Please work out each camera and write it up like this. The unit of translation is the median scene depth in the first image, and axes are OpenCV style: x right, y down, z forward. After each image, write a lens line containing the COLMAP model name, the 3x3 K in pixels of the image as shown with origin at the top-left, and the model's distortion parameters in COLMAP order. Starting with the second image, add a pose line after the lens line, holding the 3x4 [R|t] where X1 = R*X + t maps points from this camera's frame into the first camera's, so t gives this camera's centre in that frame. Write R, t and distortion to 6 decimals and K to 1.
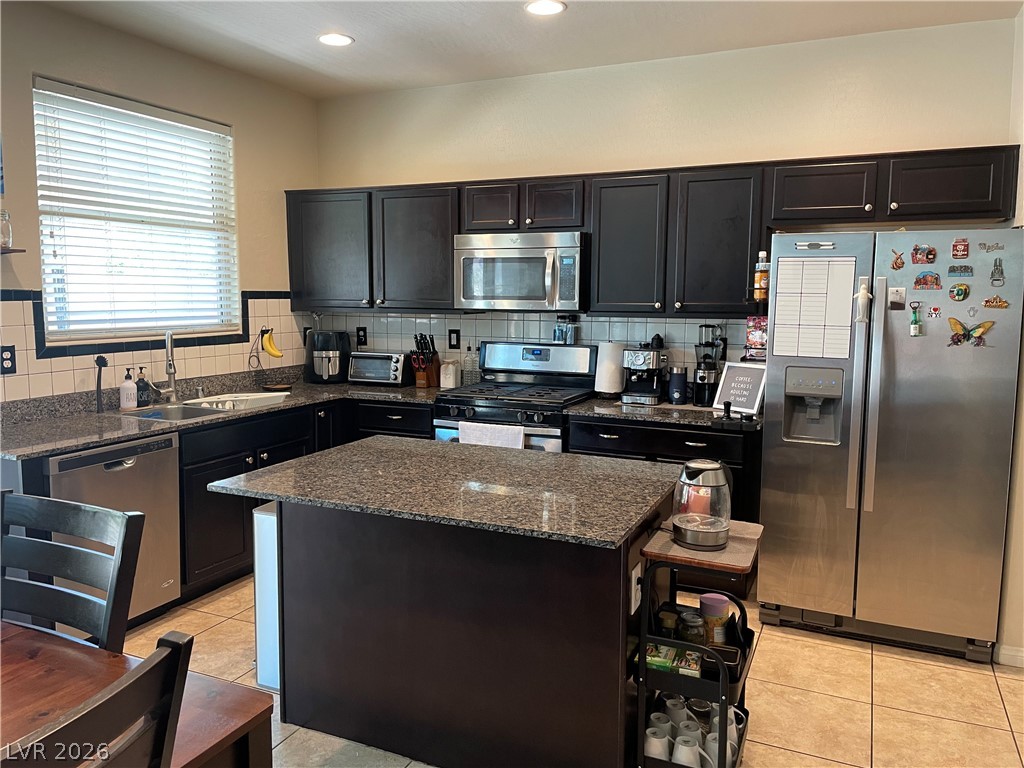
lens RADIAL K [[770.5, 0, 503.8], [0, 770.5, 382.1], [0, 0, 1]] dist [0.080201, -0.091453]
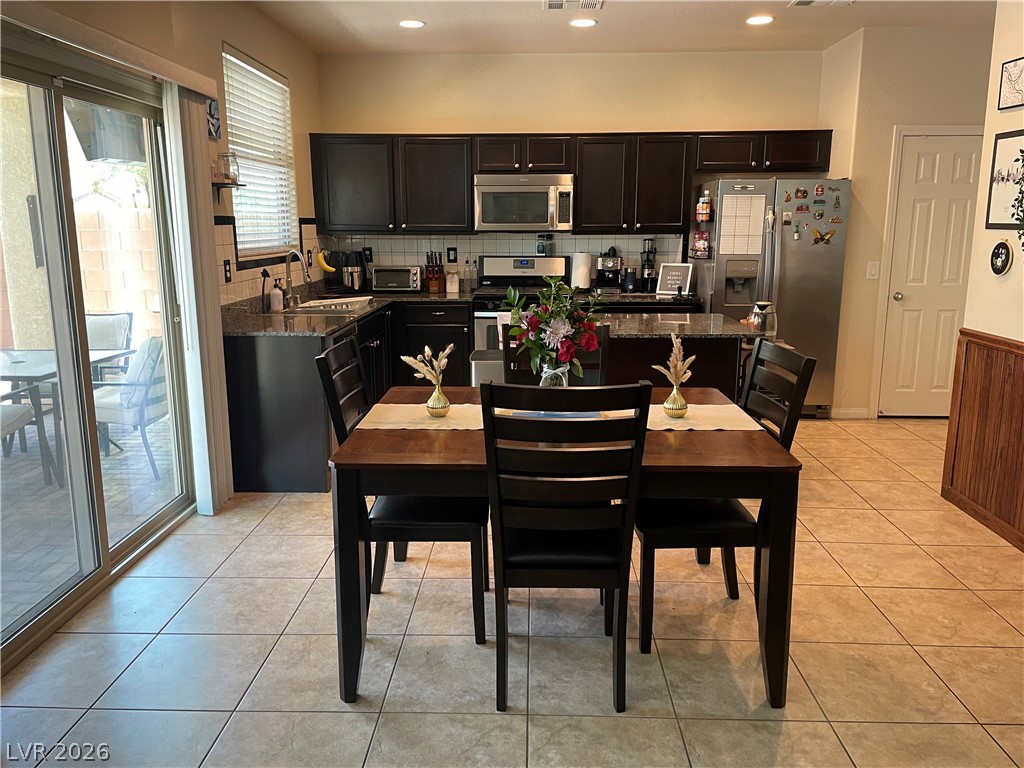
lens RADIAL K [[770.5, 0, 512.5], [0, 770.5, 379.3], [0, 0, 1]] dist [0.080201, -0.091453]
pose [[0.919994, -0.084129, 0.382797, -0.610087], [0.051894, 0.994239, 0.093788, 0.044952], [-0.388482, -0.066420, 0.919060, -0.317806]]
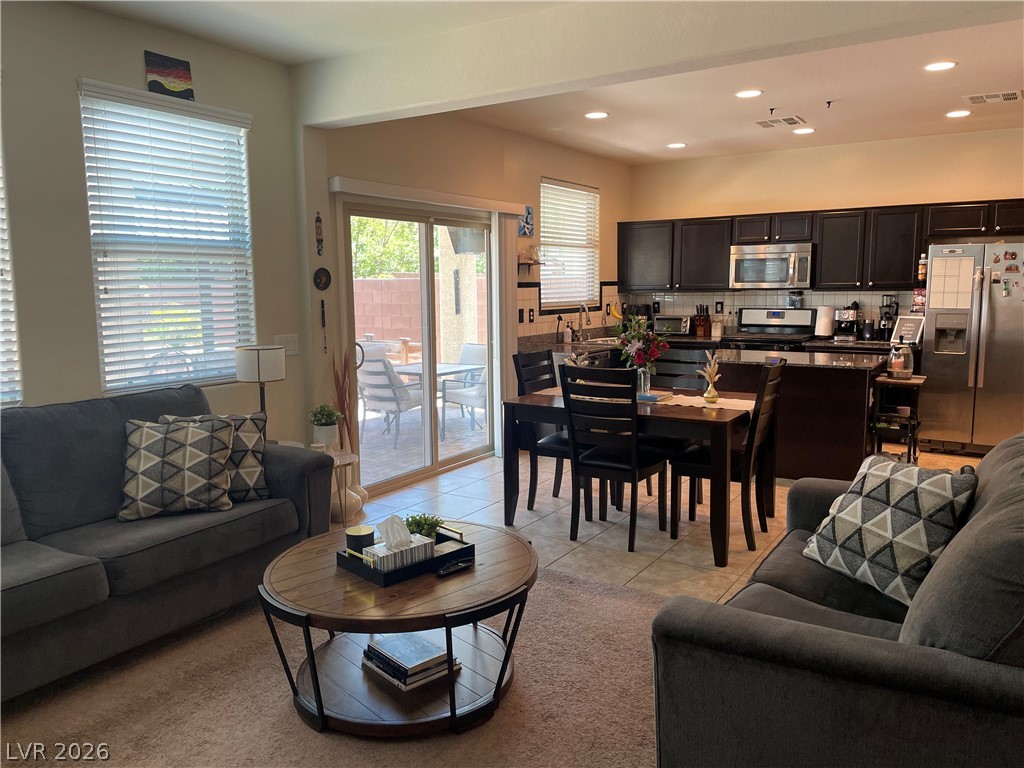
lens RADIAL K [[770.5, 0, 510.0], [0, 770.5, 383.2], [0, 0, 1]] dist [0.080201, -0.091453]
pose [[0.990135, 0.002869, -0.140084, -0.346514], [-0.001057, 0.999915, 0.013003, 0.107704], [0.140109, -0.012727, 0.990054, -0.903294]]
